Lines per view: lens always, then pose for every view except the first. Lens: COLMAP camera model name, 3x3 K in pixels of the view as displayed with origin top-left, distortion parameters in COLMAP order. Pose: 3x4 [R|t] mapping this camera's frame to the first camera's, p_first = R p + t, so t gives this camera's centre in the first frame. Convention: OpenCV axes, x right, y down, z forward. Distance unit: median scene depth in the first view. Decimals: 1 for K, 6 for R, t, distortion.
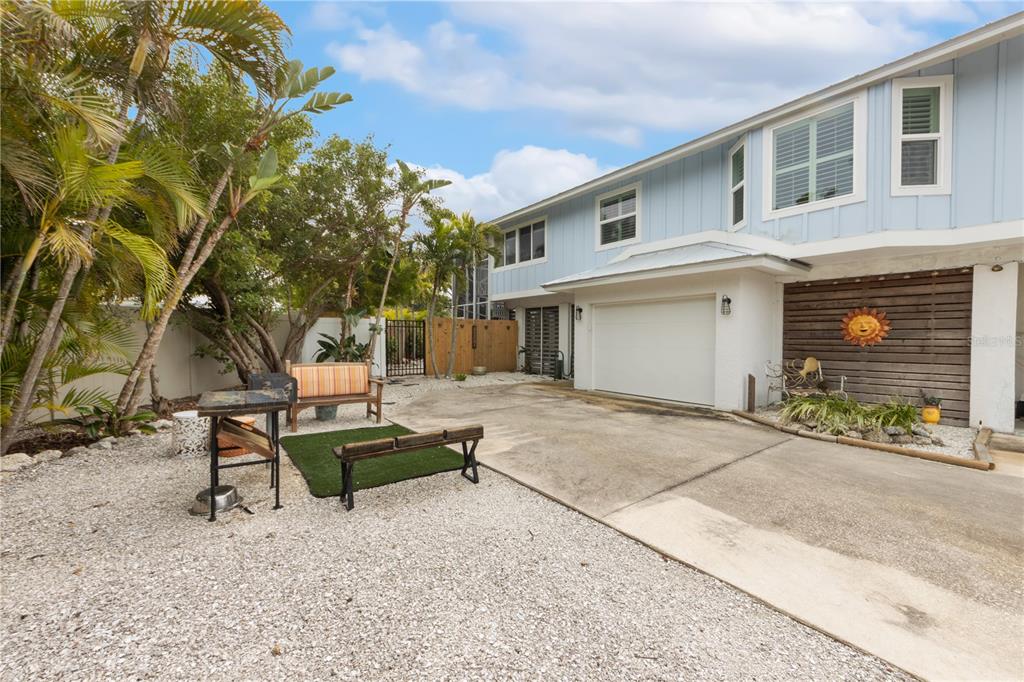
lens RADIAL K [[390.8, 0, 510.3], [0, 390.8, 341.6], [0, 0, 1]] dist [-0.011937, -0.000568]
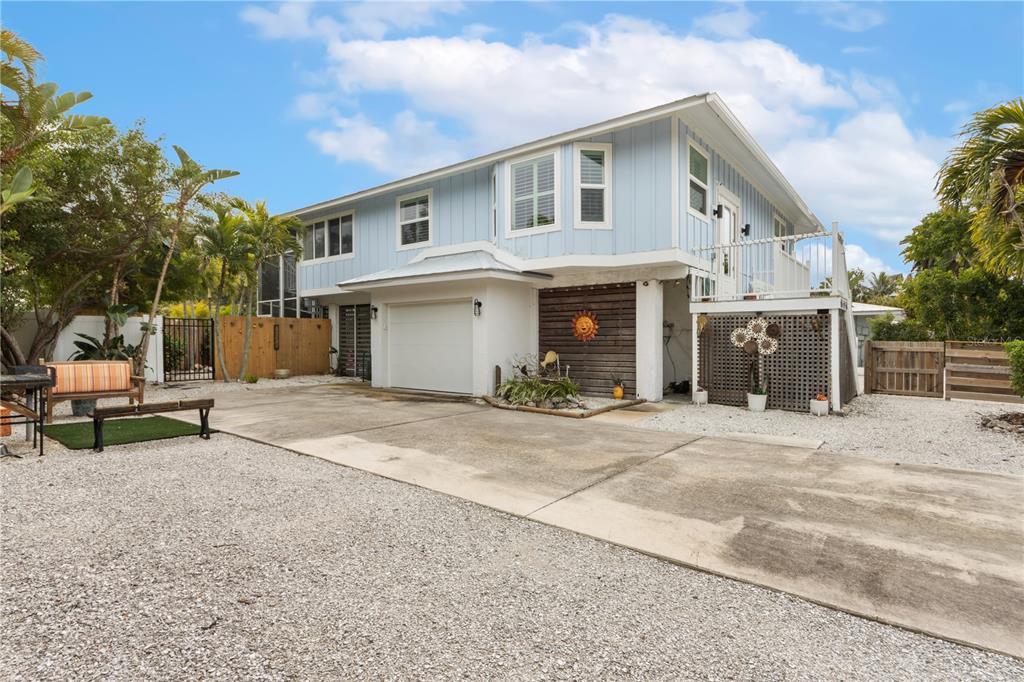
lens RADIAL K [[513.1, 0, 514.6], [0, 513.1, 339.1], [0, 0, 1]] dist [-0.014795, -0.001450]
pose [[0.967244, -0.007317, 0.253744, 0.196338], [0.009969, 0.999908, -0.009165, 0.013175], [-0.253653, 0.011395, 0.967228, -0.398518]]
